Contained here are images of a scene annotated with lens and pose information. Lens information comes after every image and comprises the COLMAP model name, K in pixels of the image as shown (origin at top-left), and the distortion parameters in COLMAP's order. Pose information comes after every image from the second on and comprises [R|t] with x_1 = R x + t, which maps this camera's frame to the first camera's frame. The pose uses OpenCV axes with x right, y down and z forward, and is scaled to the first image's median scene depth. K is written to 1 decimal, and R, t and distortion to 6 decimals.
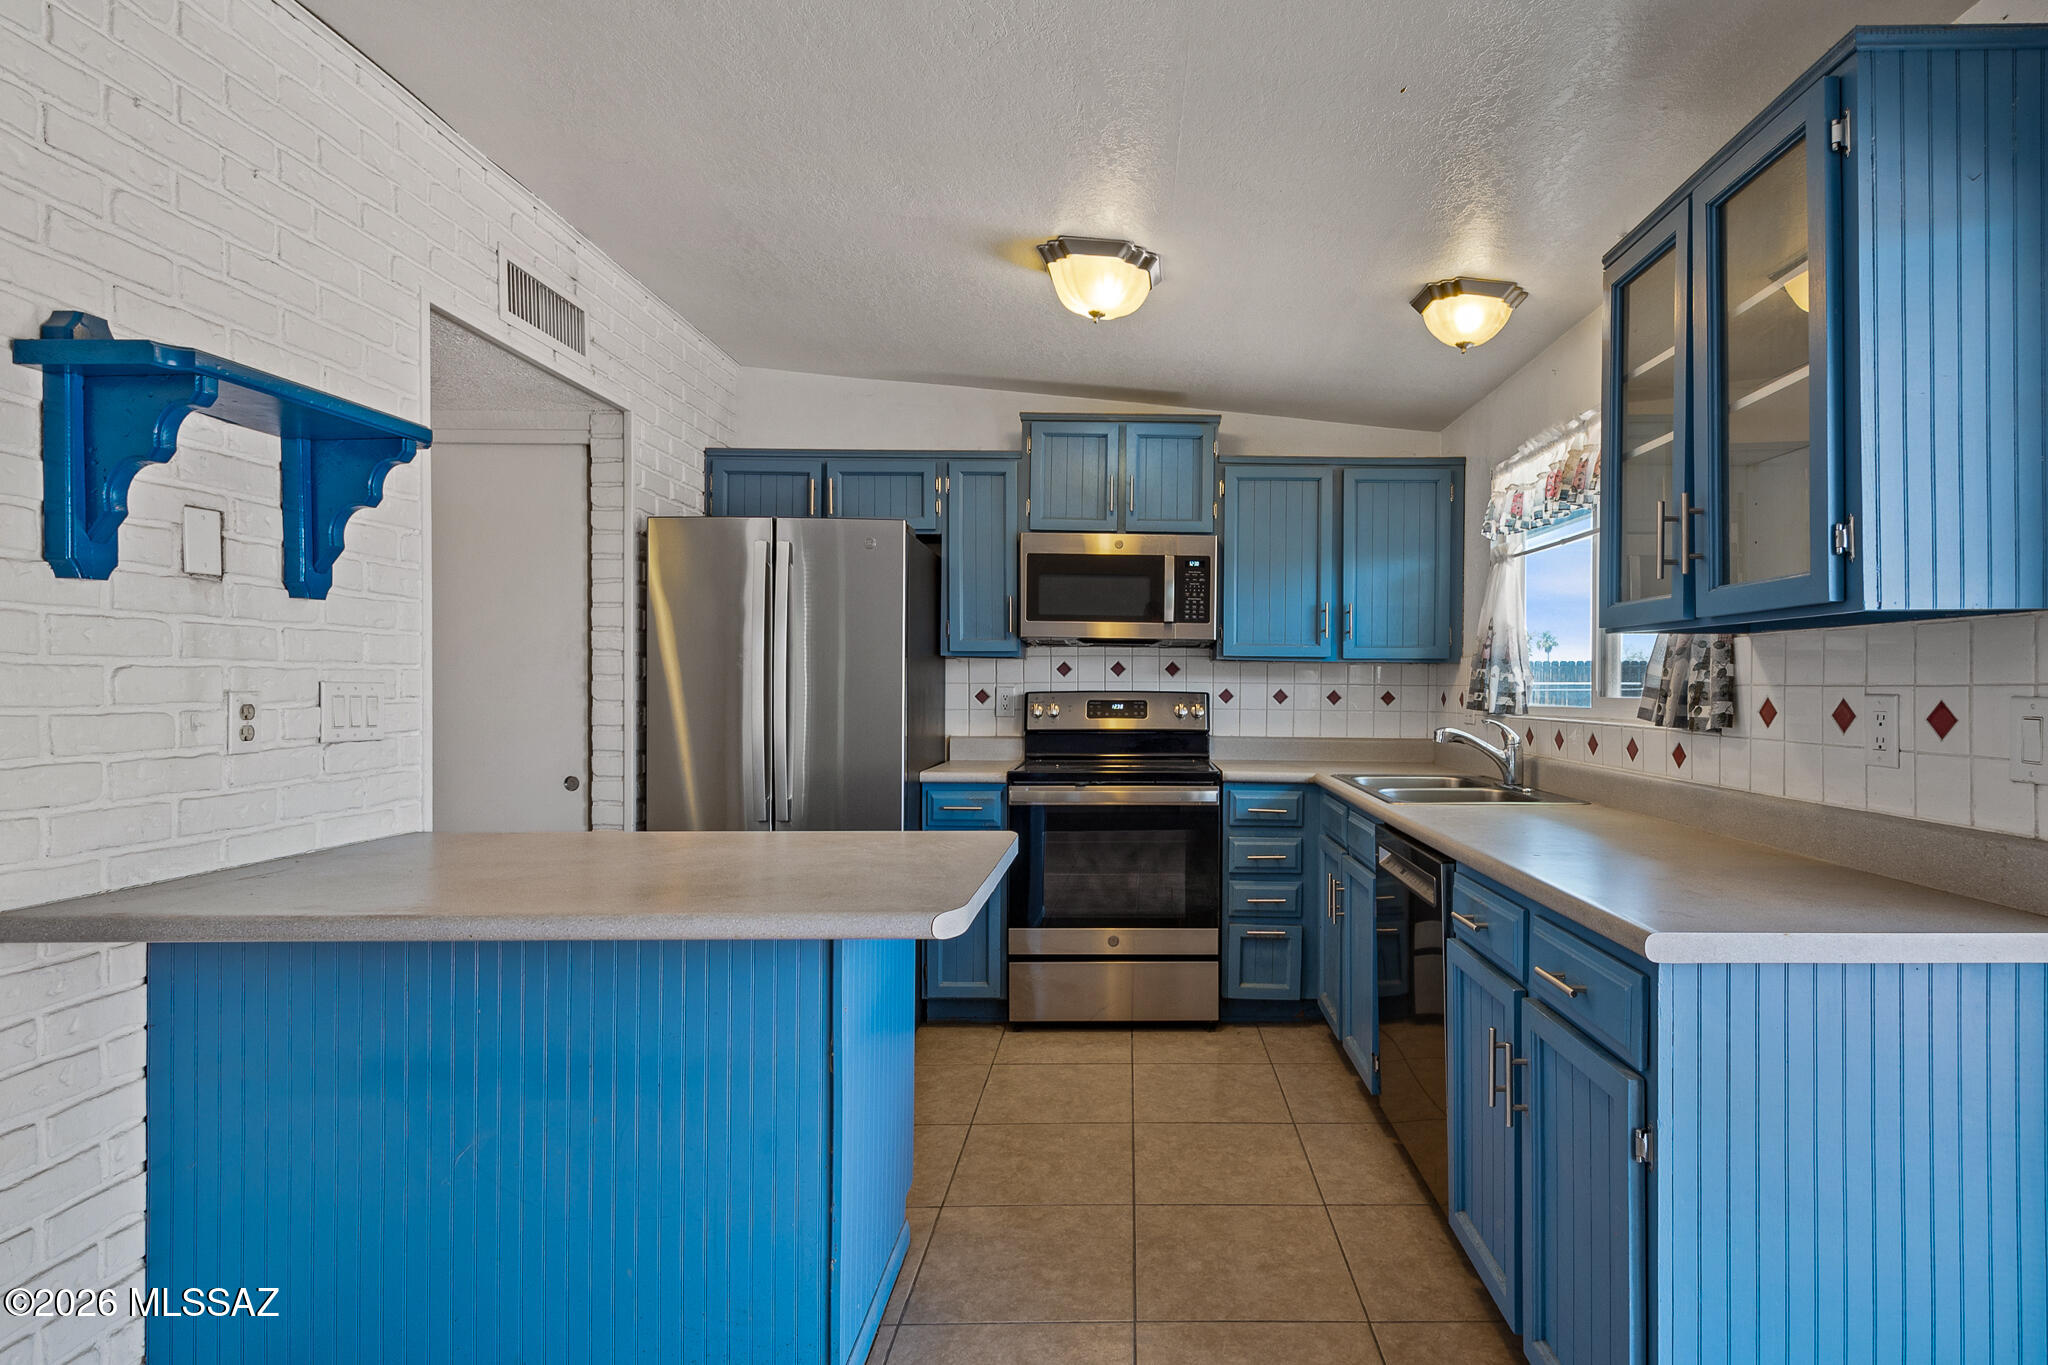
lens RADIAL K [[1148.3, 0, 1024.7], [0, 1148.3, 686.9], [0, 0, 1]] dist [0.000626, 0.000024]
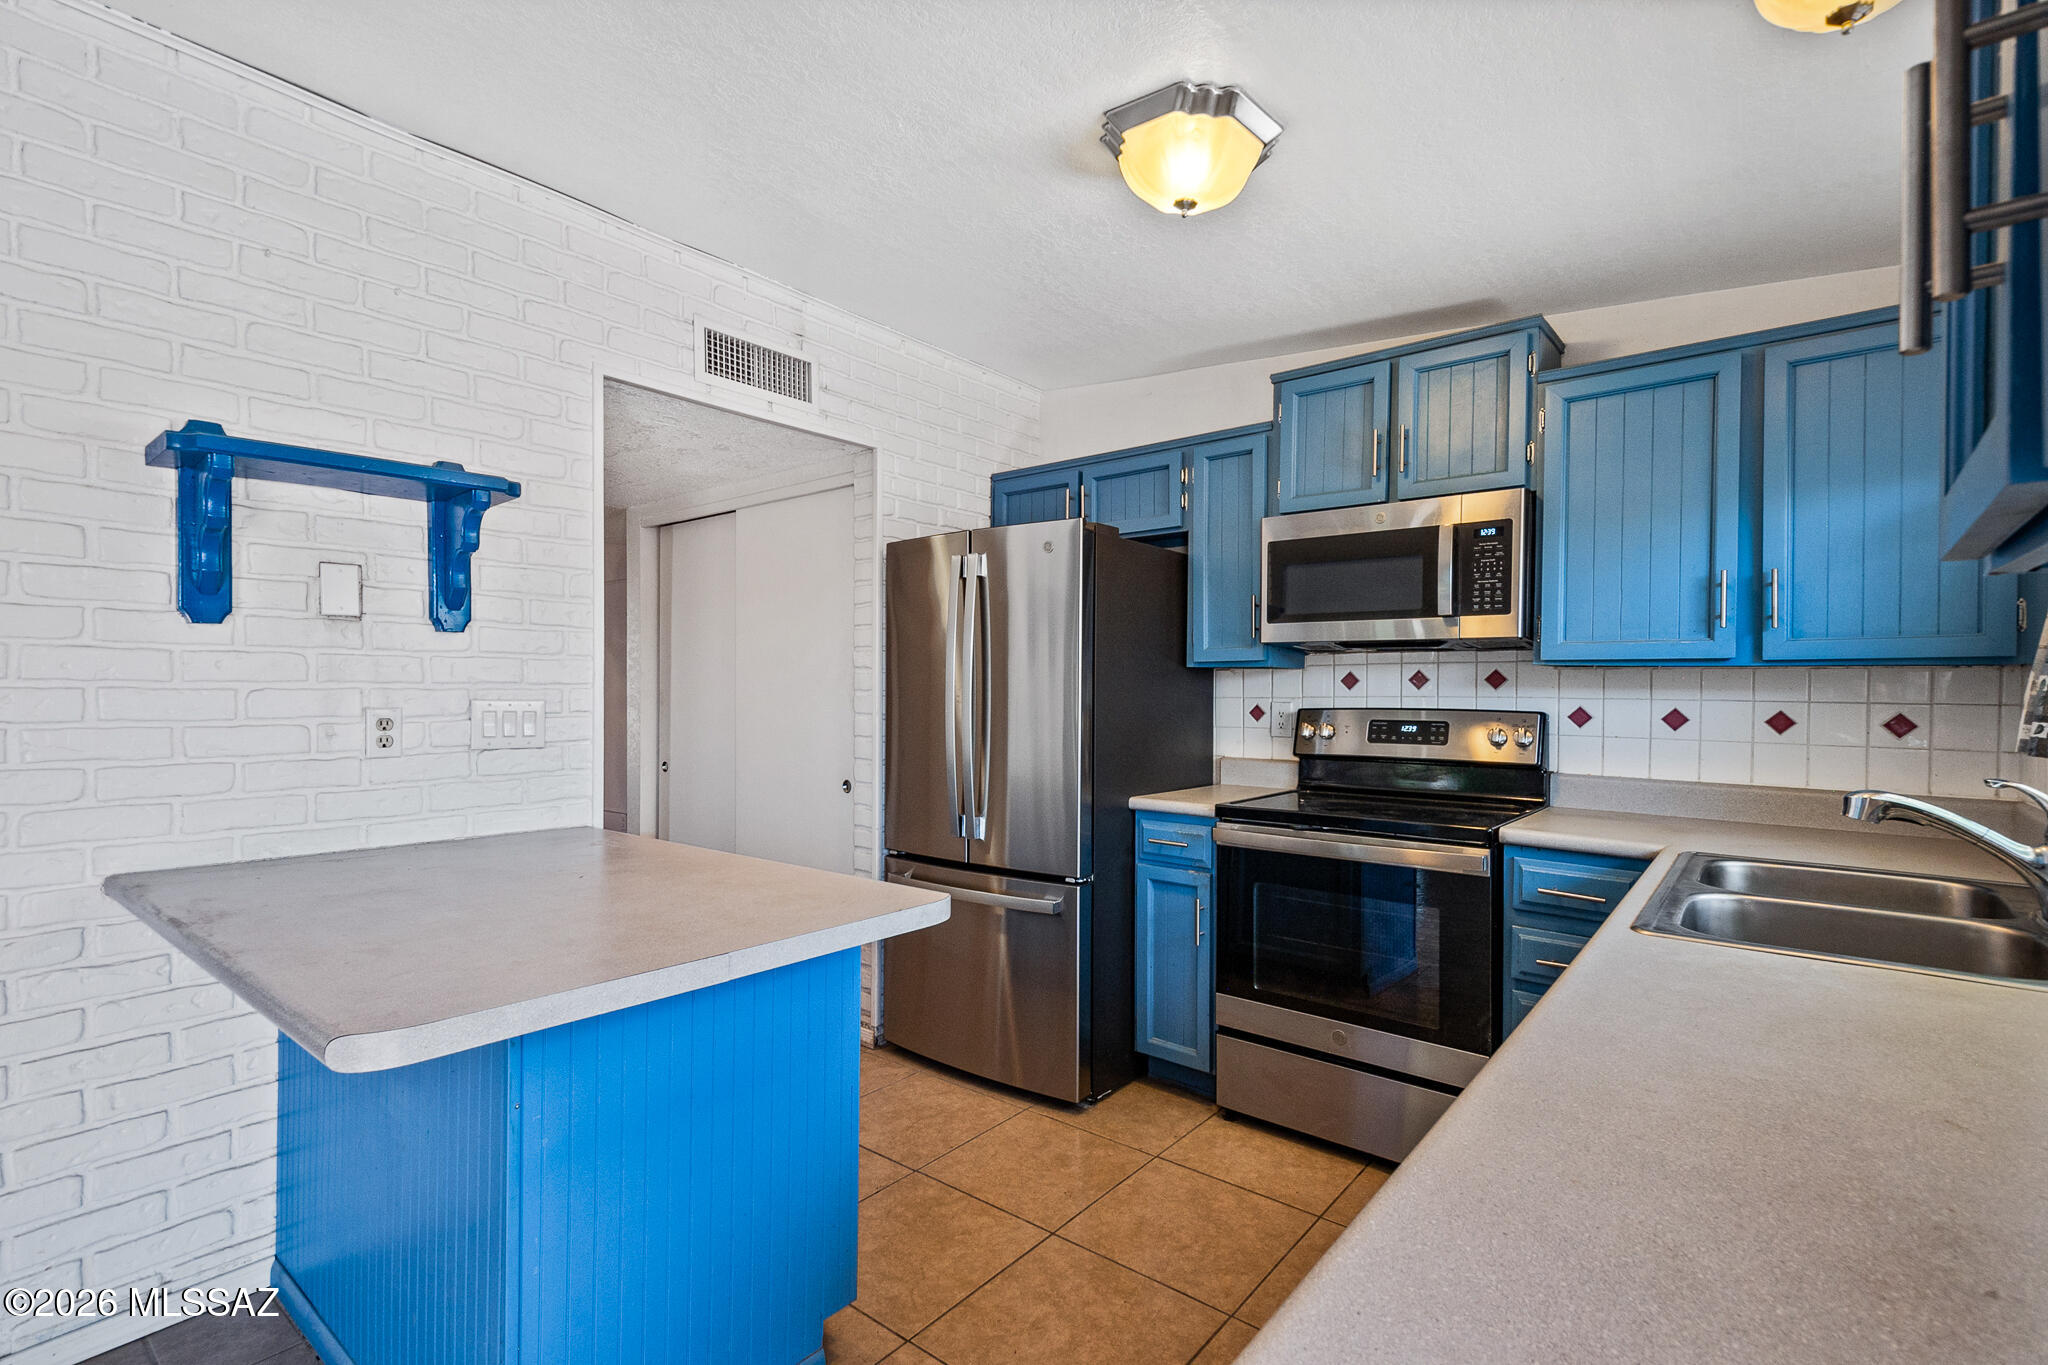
lens RADIAL K [[913.0, 0, 1019.4], [0, 913.0, 694.1], [0, 0, 1]] dist [0.011077, -0.000166]
pose [[0.779901, 0.000679, -0.625902, 0.277917], [-0.000184, 1.000000, 0.000856, -0.006997], [0.625903, -0.000552, 0.779901, 0.374313]]
